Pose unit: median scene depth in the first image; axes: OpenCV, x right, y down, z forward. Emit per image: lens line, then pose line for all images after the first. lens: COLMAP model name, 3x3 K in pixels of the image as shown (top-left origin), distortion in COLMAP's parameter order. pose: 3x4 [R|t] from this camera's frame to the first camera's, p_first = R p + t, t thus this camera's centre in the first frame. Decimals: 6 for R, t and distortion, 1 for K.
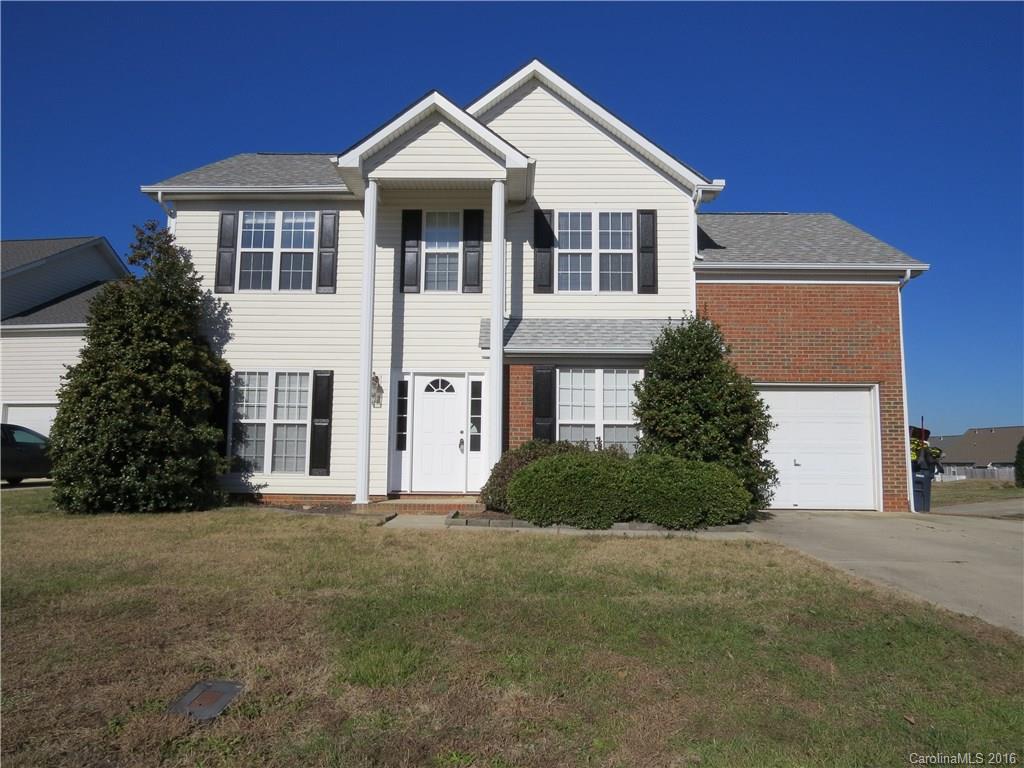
lens RADIAL K [[734.2, 0, 509.3], [0, 734.2, 387.2], [0, 0, 1]] dist [-0.015724, 0.006789]
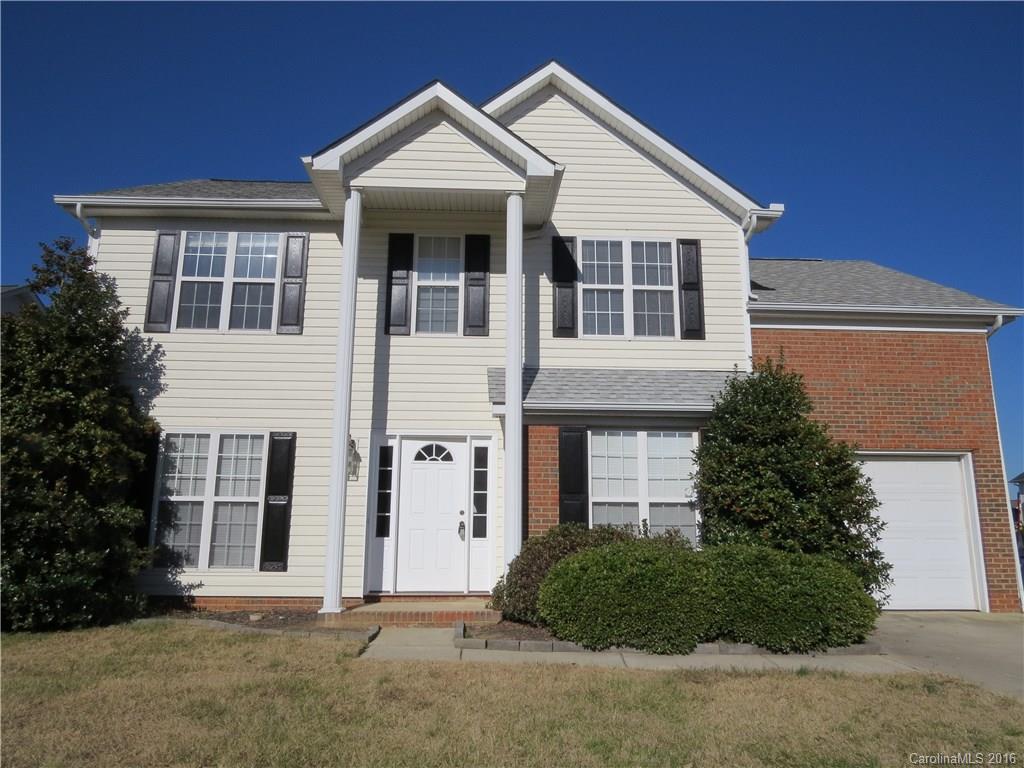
lens RADIAL K [[734.2, 0, 509.3], [0, 734.2, 387.2], [0, 0, 1]] dist [-0.015724, 0.006789]
pose [[0.998121, 0.008680, 0.060664, -0.062996], [-0.002444, 0.994769, -0.102118, 0.008191], [-0.061233, 0.101778, 0.992921, 0.214440]]
